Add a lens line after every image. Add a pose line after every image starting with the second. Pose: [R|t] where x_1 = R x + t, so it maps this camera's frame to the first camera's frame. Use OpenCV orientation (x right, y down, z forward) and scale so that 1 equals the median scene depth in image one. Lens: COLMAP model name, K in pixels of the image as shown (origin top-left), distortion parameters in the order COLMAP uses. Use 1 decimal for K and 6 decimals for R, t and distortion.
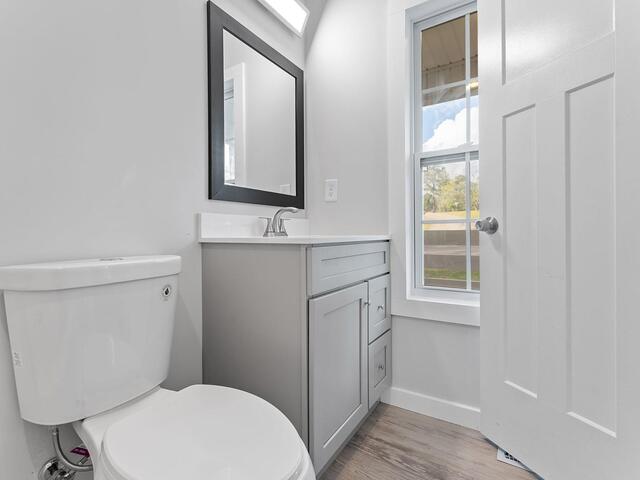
lens RADIAL K [[307.1, 0, 316.7], [0, 307.1, 233.2], [0, 0, 1]] dist [0.010279, -0.001209]
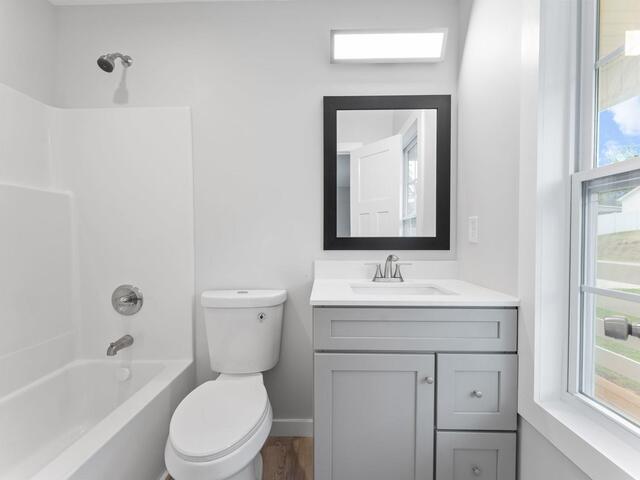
lens RADIAL K [[289.1, 0, 316.4], [0, 289.1, 240.6], [0, 0, 1]] dist [0.005679, 0.001812]
pose [[0.520443, 0.017095, -0.853725, 0.569209], [-0.002052, 0.999822, 0.018769, -0.143603], [0.853894, -0.008017, 0.520386, 0.270494]]
